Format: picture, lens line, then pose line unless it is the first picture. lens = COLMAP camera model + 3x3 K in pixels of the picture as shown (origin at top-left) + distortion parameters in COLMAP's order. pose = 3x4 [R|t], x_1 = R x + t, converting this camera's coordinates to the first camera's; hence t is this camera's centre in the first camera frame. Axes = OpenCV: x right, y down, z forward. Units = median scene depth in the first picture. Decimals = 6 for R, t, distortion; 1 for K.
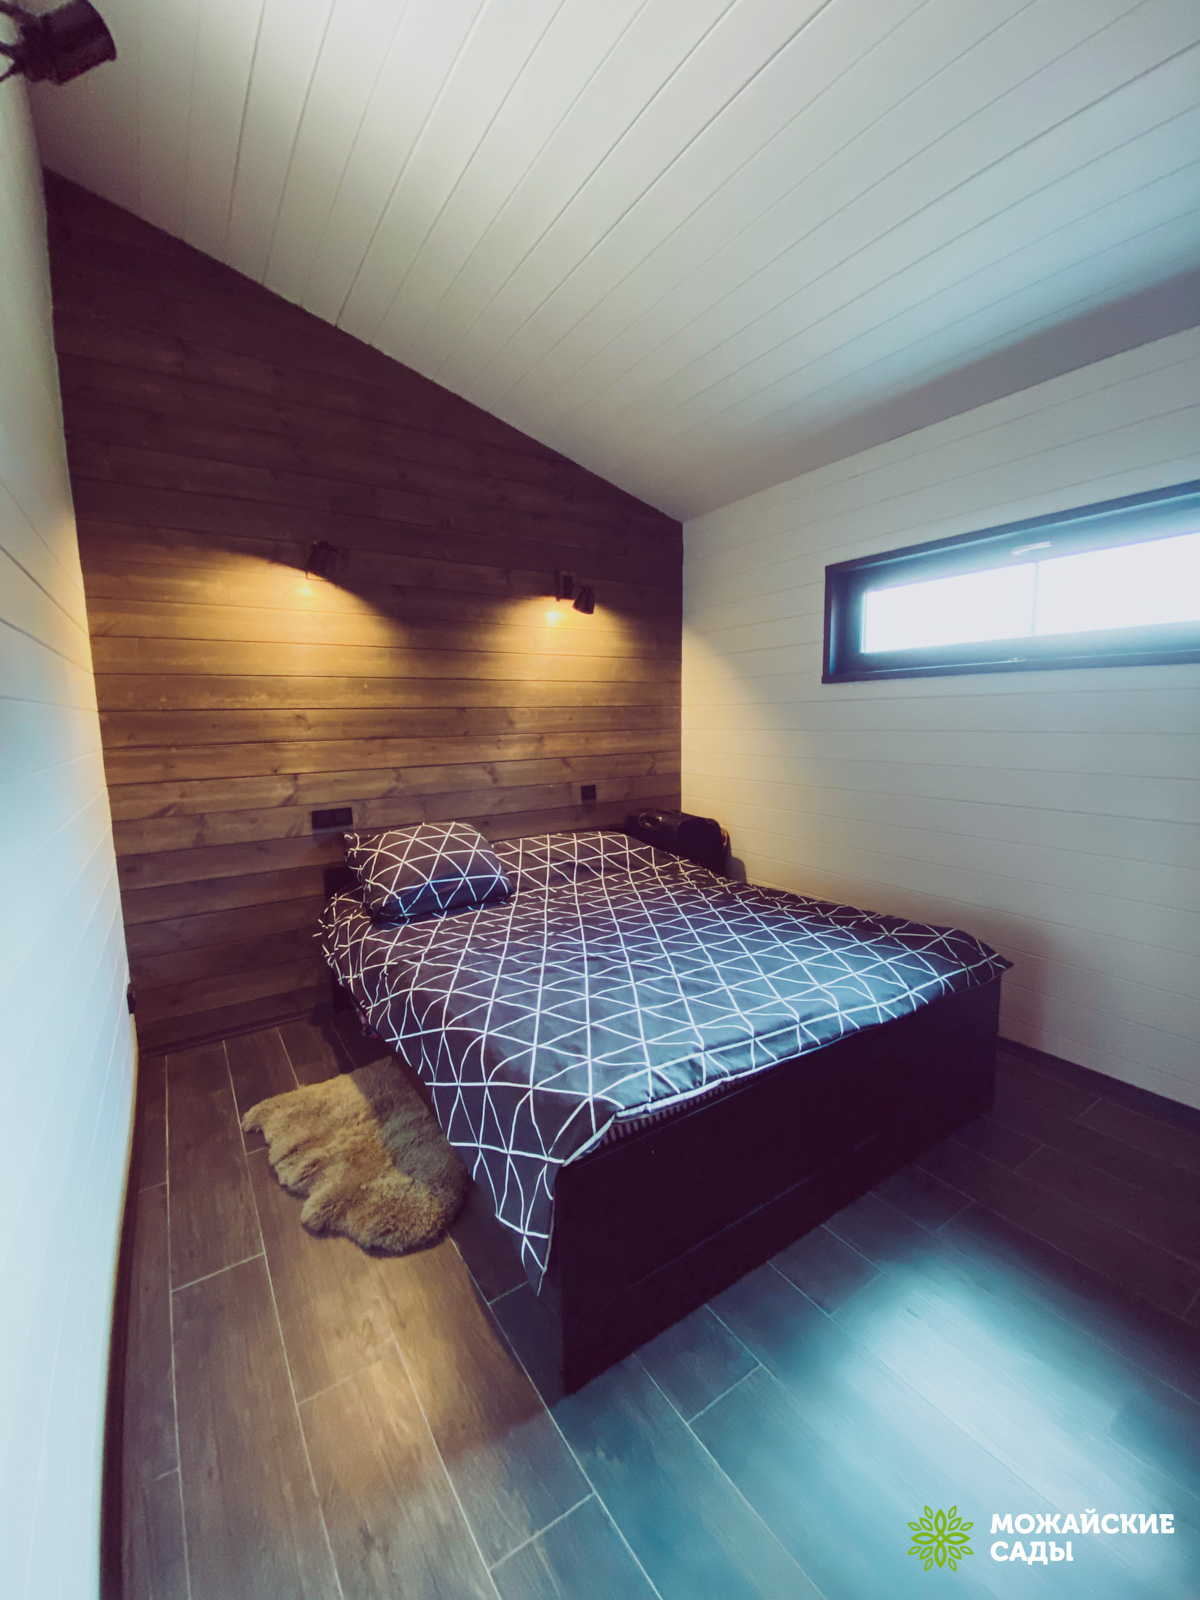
lens RADIAL K [[646.5, 0, 600.0], [0, 646.5, 800.0], [0, 0, 1]] dist [0.052890, -0.045045]
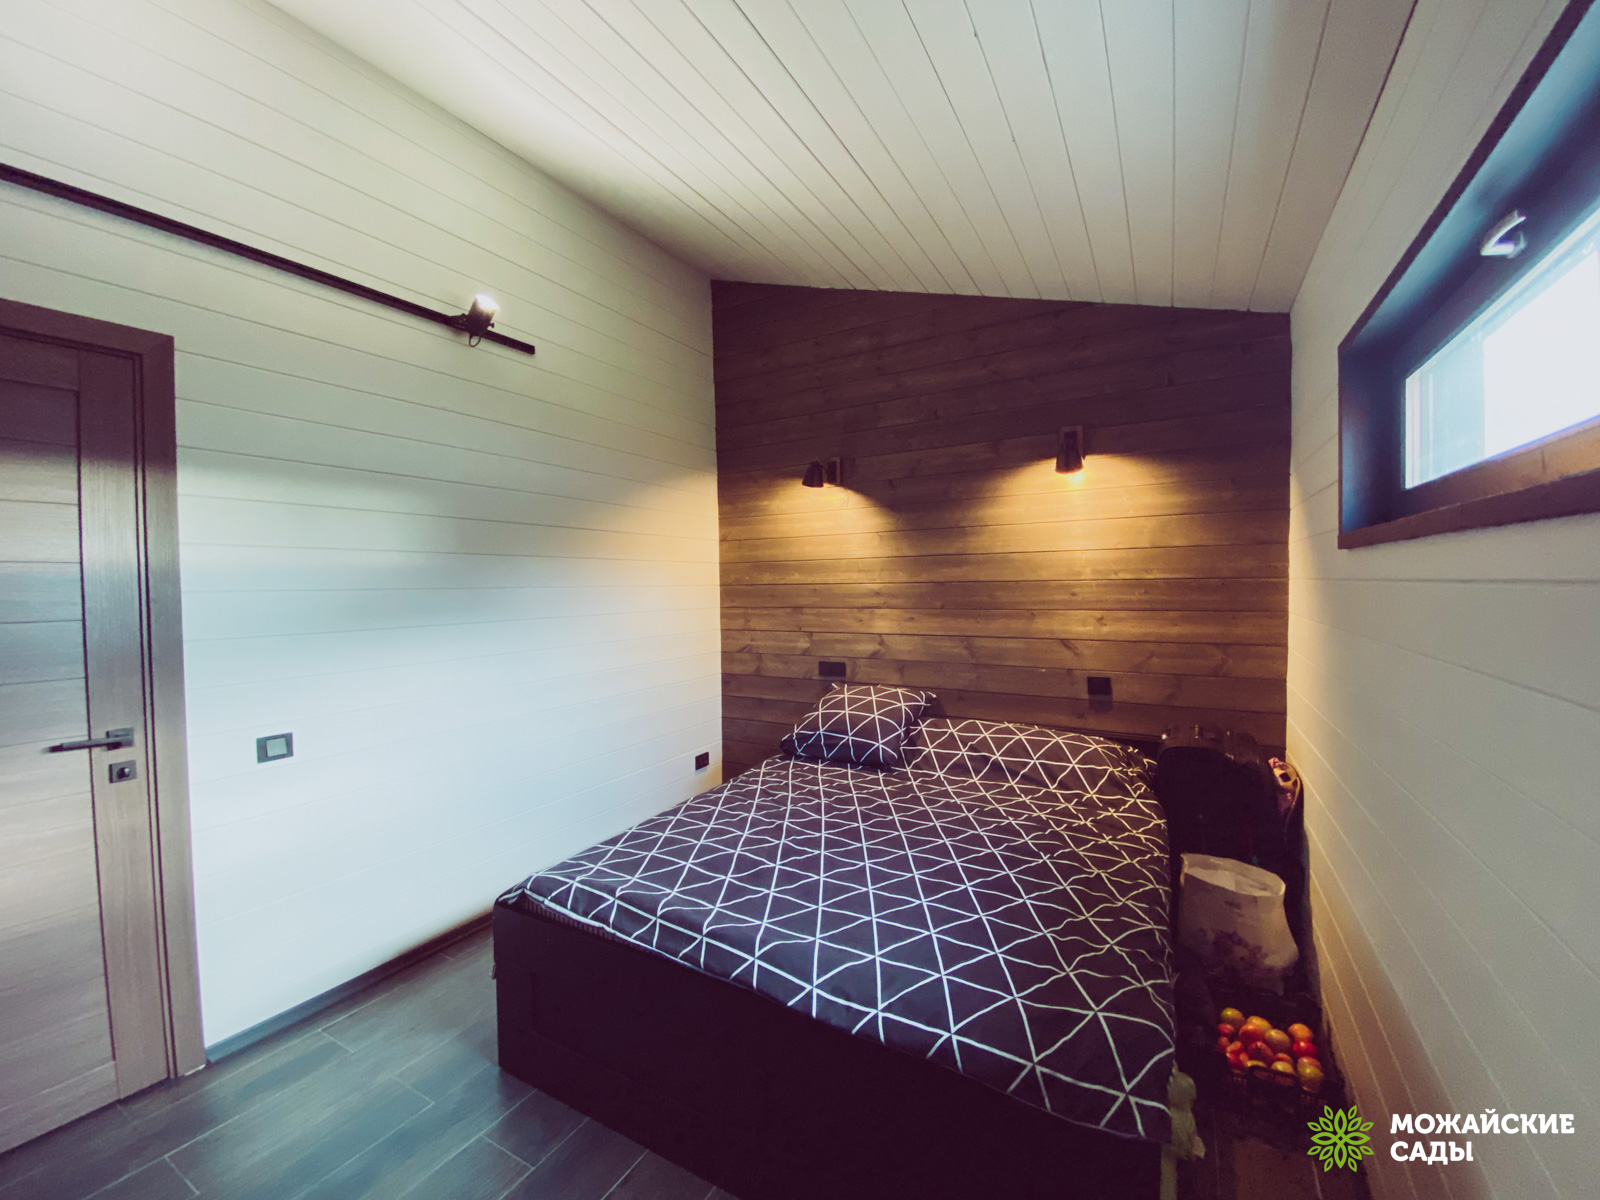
lens RADIAL K [[646.5, 0, 799.7], [0, 646.5, 595.6], [0, 0, 1]] dist [0.052890, -0.045045]
pose [[0.444166, 0.030010, -0.895442, 0.727009], [-0.112952, 0.993340, -0.022737, -0.083858], [0.888796, 0.111241, 0.444597, 0.397103]]
